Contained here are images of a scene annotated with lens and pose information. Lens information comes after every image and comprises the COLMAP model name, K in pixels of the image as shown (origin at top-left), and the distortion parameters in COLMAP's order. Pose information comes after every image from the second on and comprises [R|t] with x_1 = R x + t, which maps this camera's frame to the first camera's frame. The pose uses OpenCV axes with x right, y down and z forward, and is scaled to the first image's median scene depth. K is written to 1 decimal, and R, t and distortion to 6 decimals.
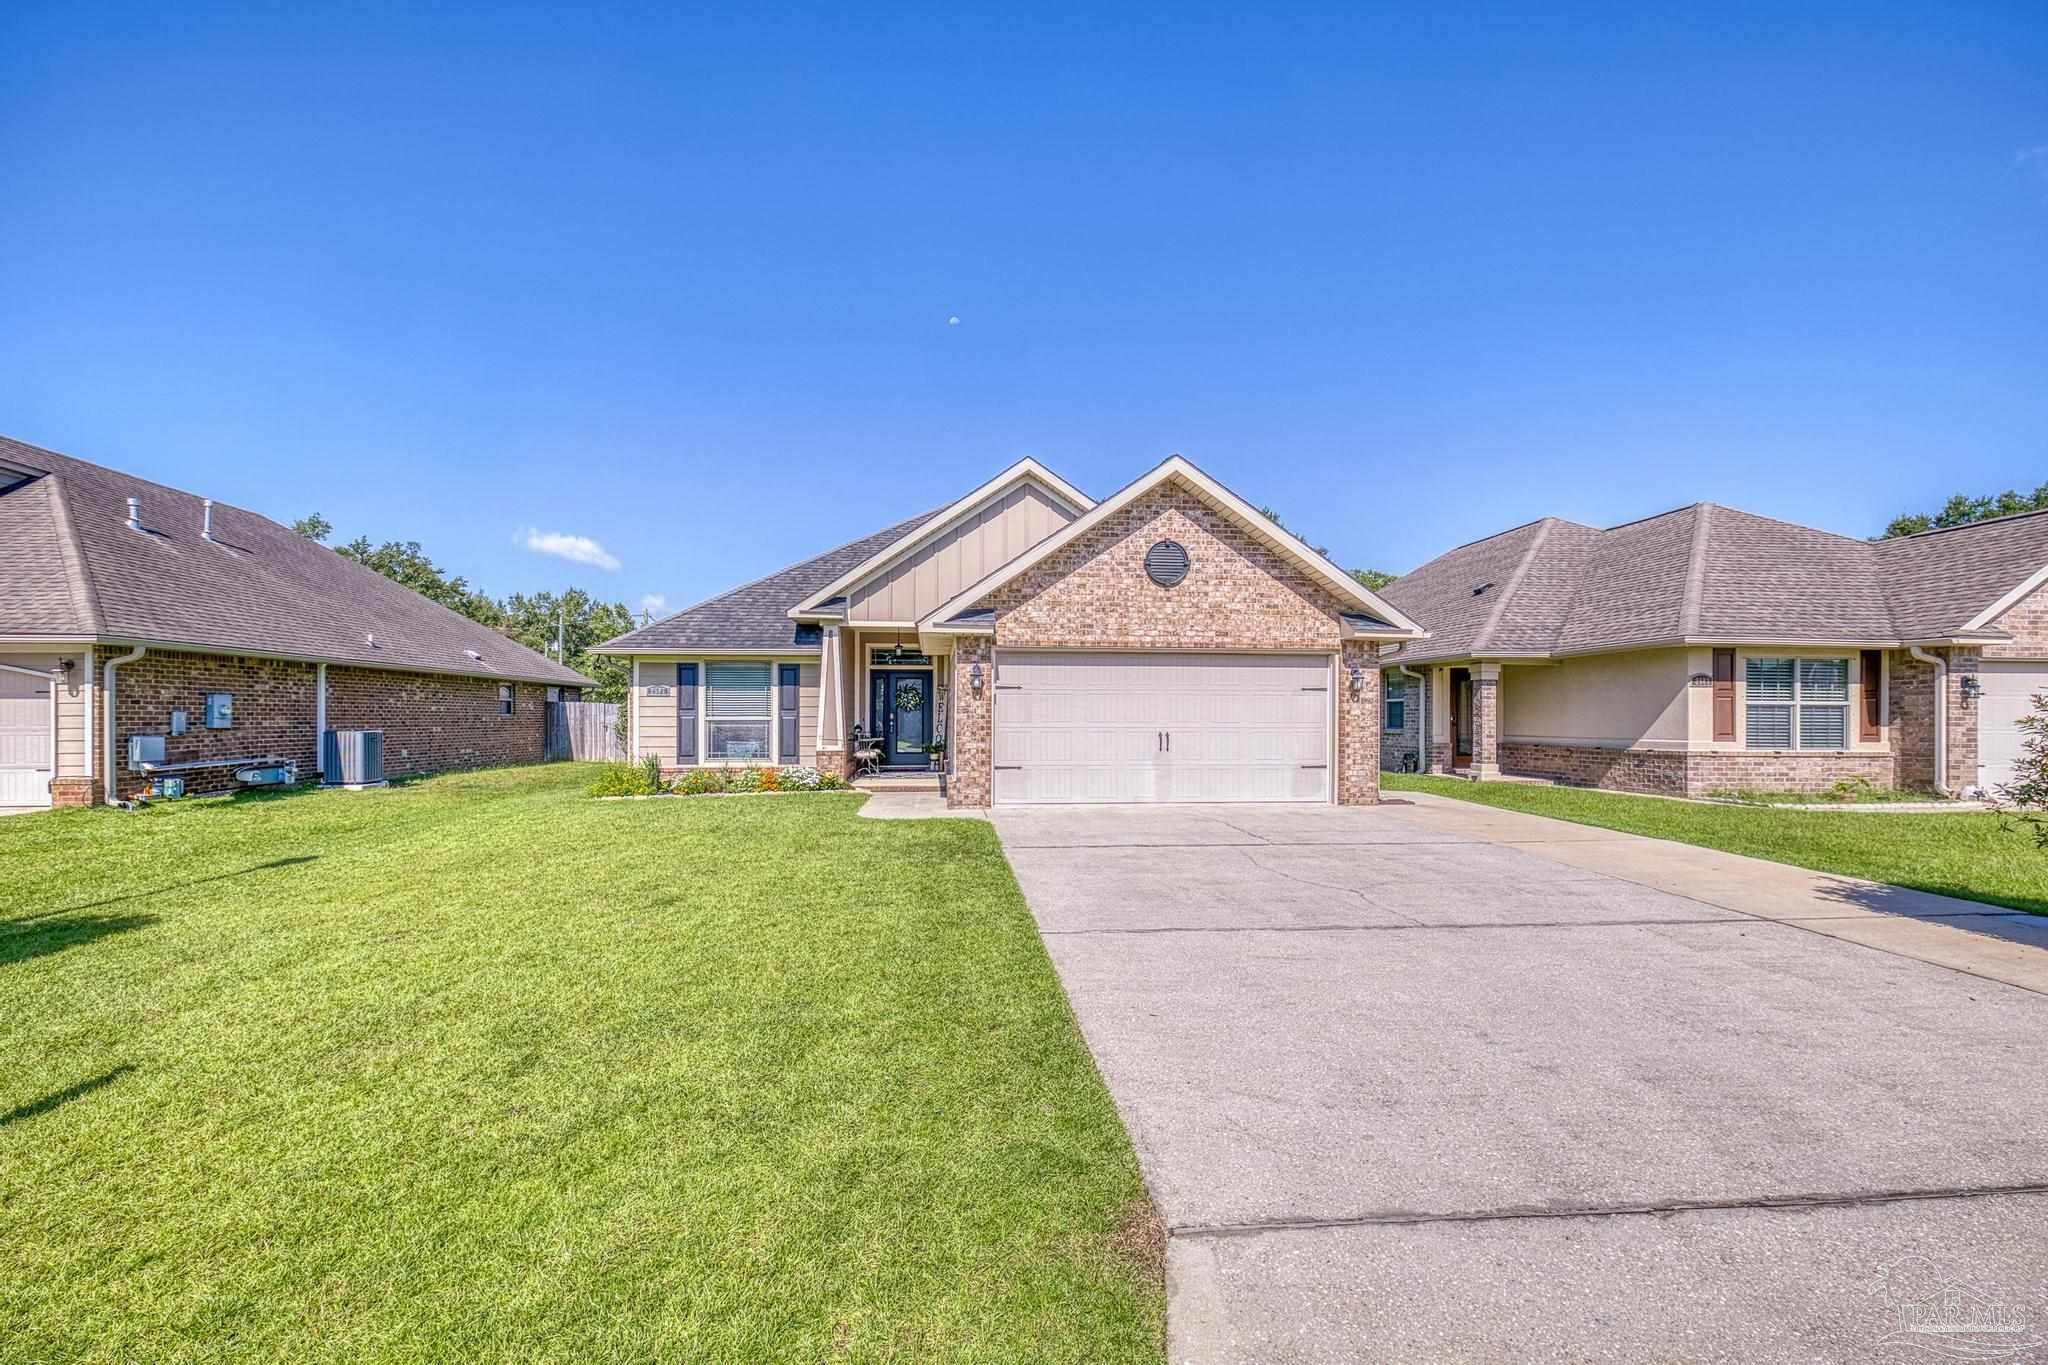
lens RADIAL K [[918.0, 0, 1024.0], [0, 918.0, 682.5], [0, 0, 1]] dist [0.001448, 0.000468]
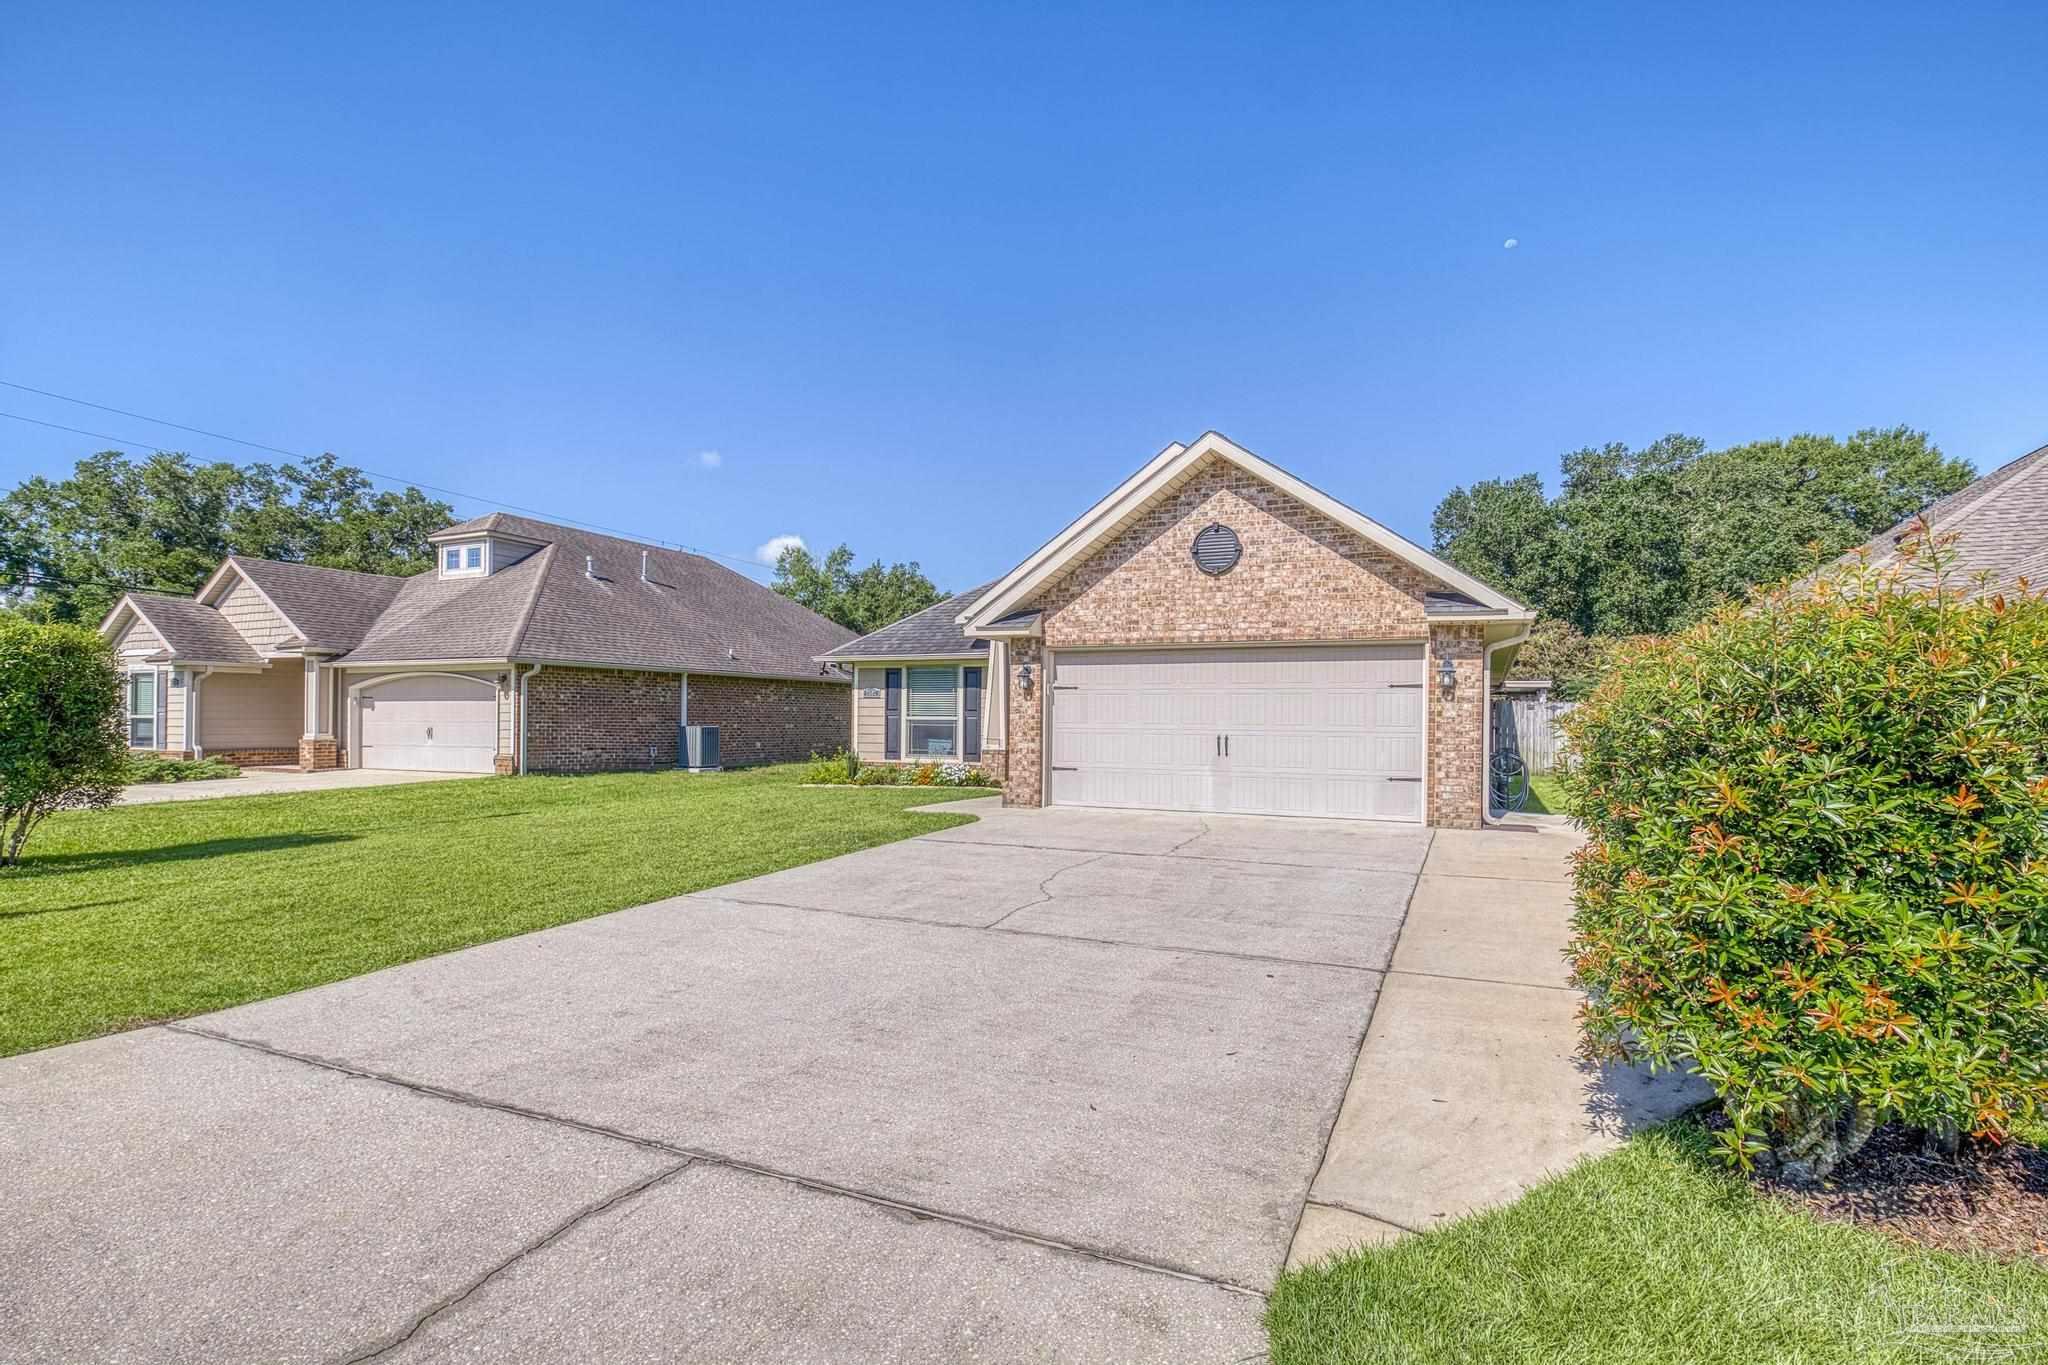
lens RADIAL K [[1000.6, 0, 1027.3], [0, 1000.6, 684.3], [0, 0, 1]] dist [0.005264, -0.000962]
pose [[0.864781, -0.011243, -0.502024, 0.483144], [0.012166, 0.999925, -0.001436, 0.002881], [0.502003, -0.004866, 0.864852, 0.045920]]
